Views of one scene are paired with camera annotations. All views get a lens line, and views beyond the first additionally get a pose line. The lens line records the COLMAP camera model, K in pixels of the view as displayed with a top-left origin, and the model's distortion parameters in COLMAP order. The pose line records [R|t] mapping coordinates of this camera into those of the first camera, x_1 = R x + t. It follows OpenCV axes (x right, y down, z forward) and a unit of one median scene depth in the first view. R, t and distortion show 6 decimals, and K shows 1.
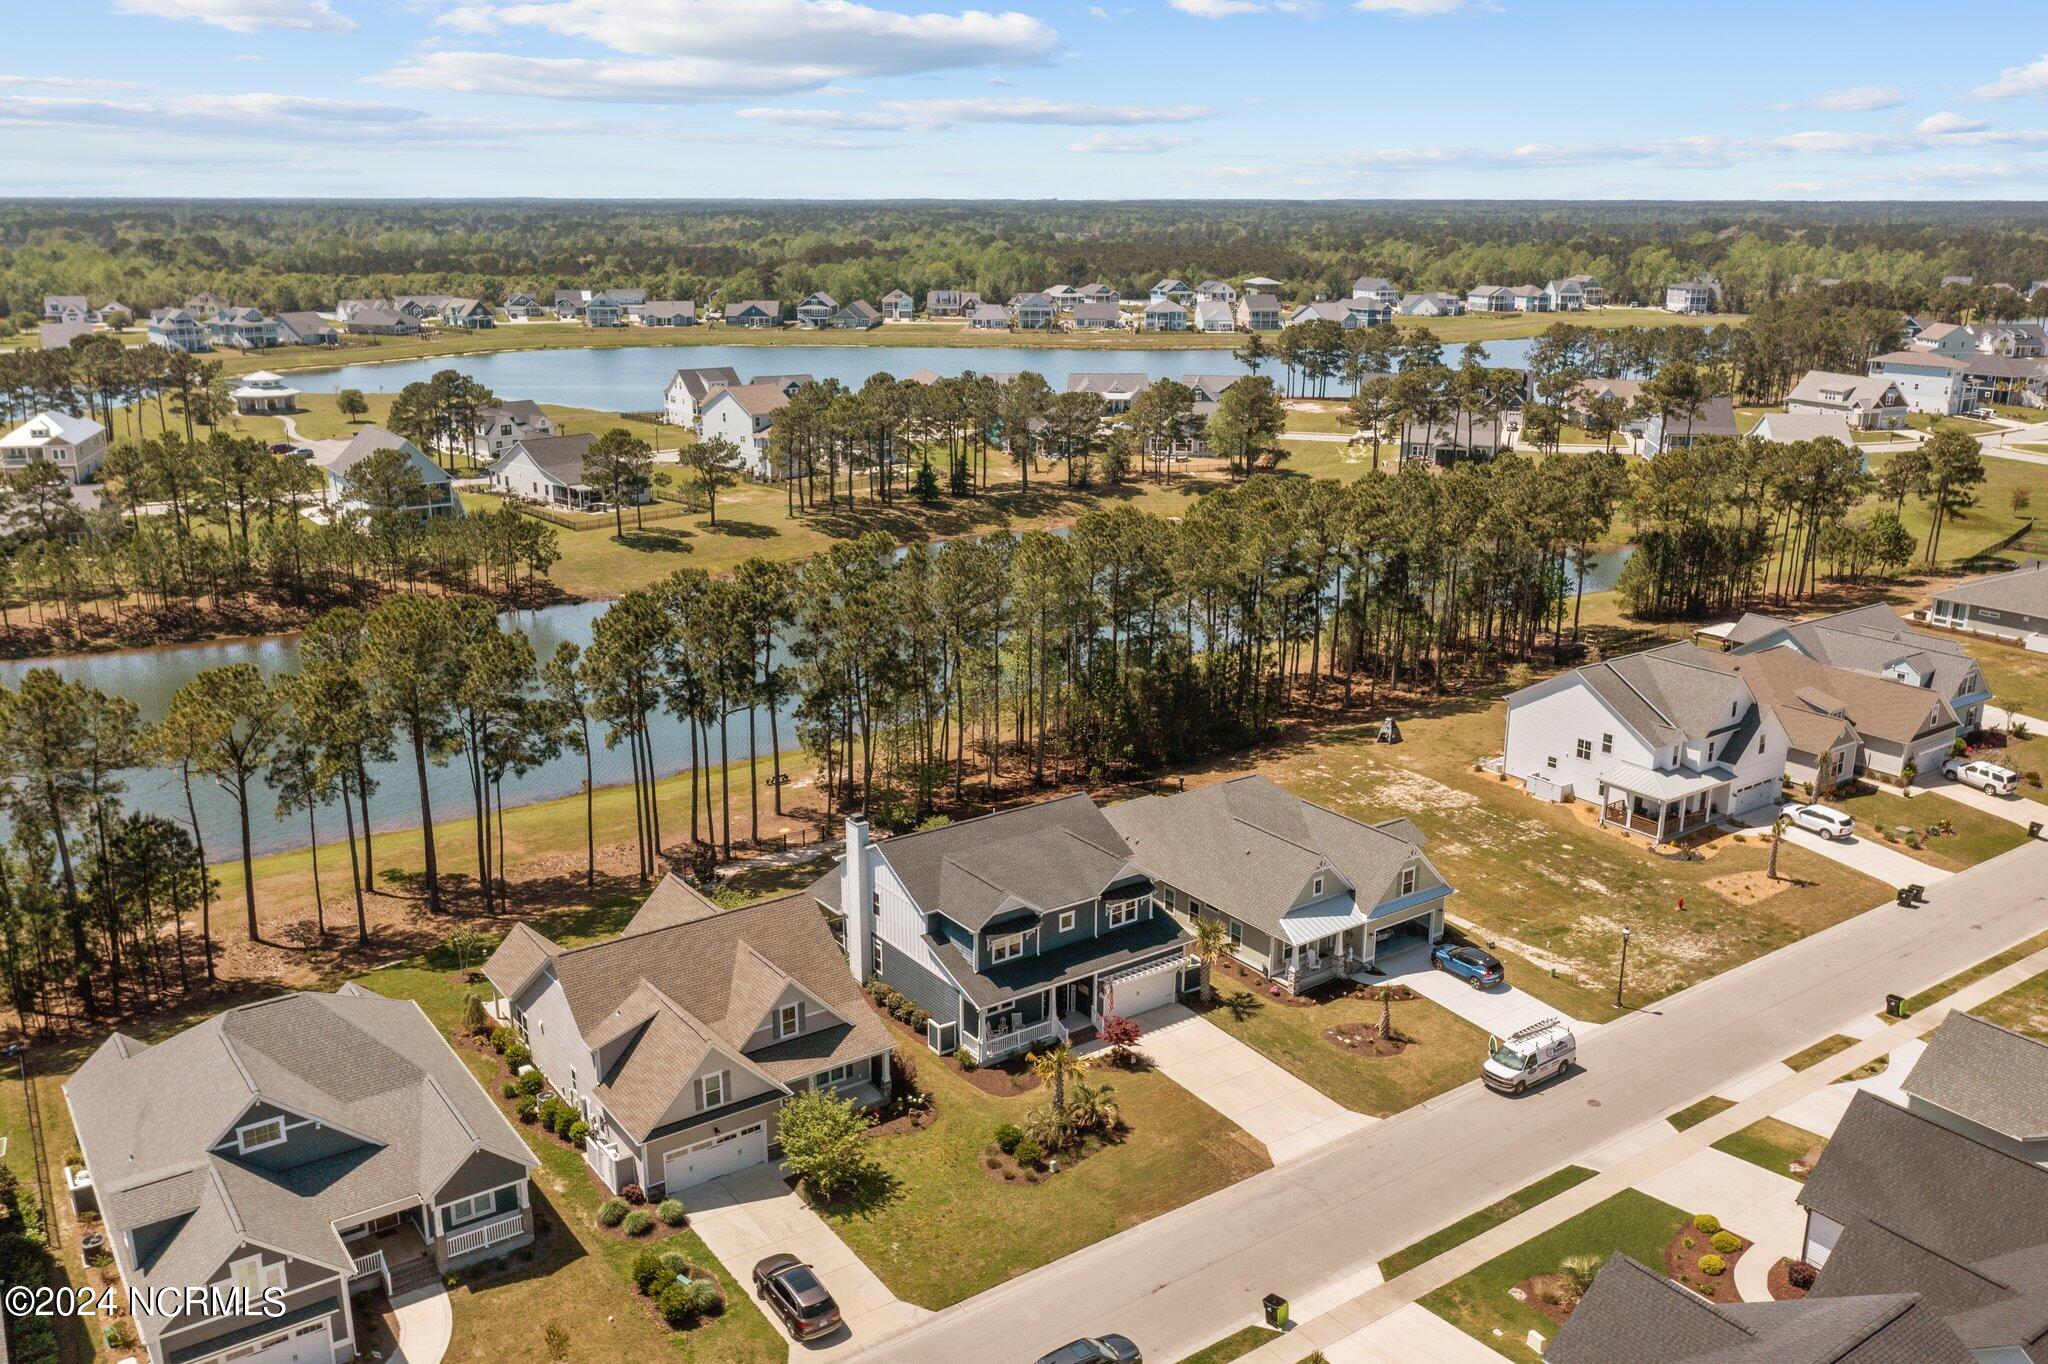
lens RADIAL K [[1690.8, 0, 1025.6], [0, 1690.8, 683.3], [0, 0, 1]] dist [-0.001284, 0.006121]
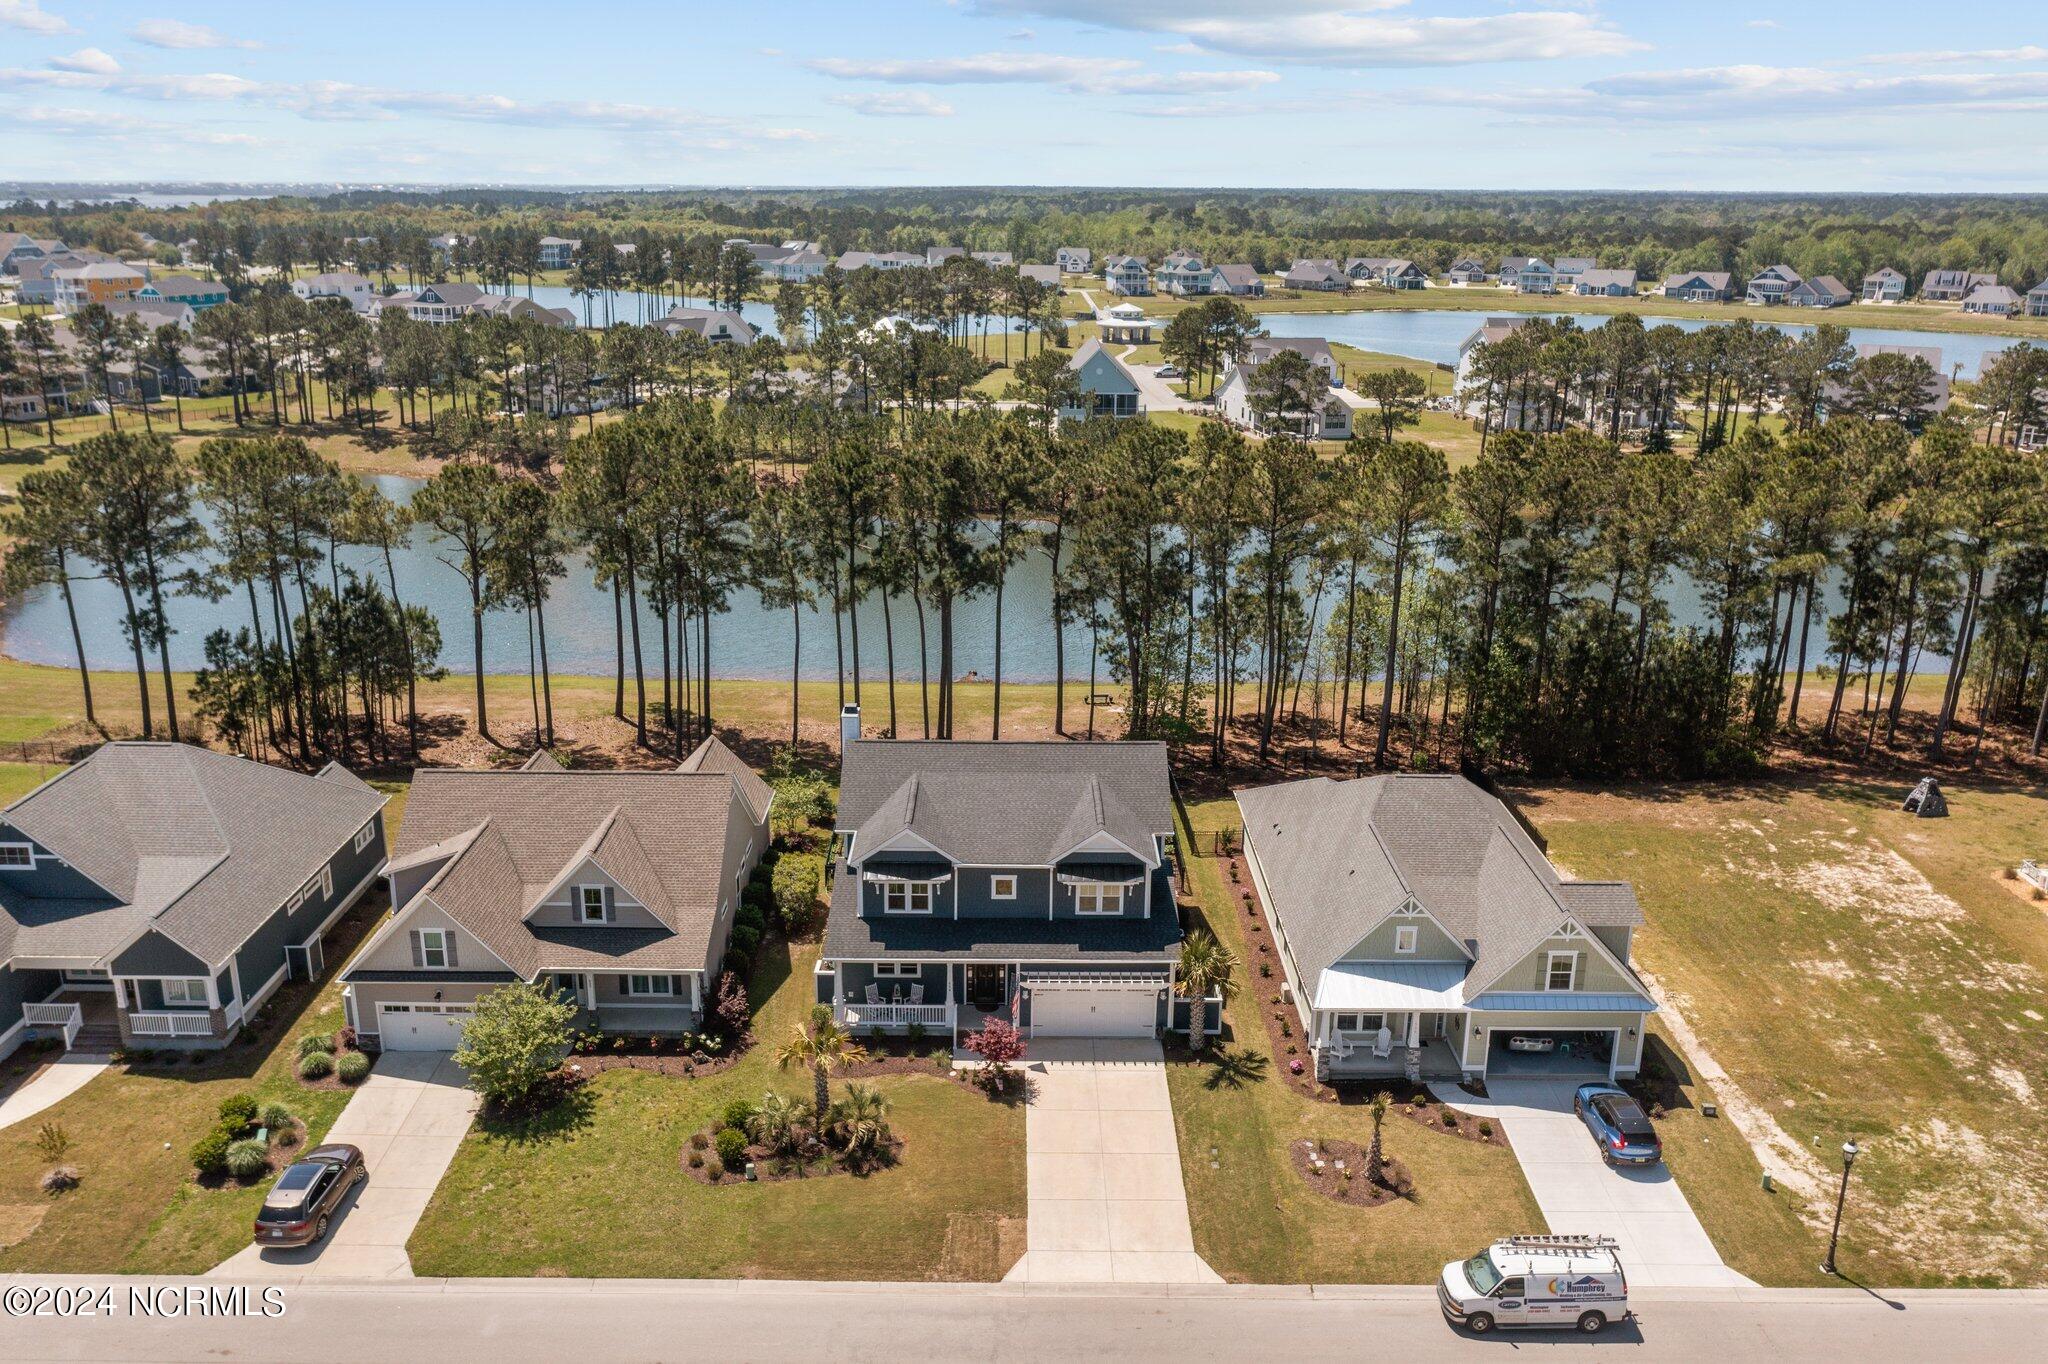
lens RADIAL K [[1629.7, 0, 1020.9], [0, 1629.7, 674.7], [0, 0, 1]] dist [-0.001817, -0.001508]
pose [[0.814232, 0.169129, -0.555357, 0.397233], [-0.165023, 0.984589, 0.057901, 0.002699], [0.556591, 0.044501, 0.829594, 0.367987]]
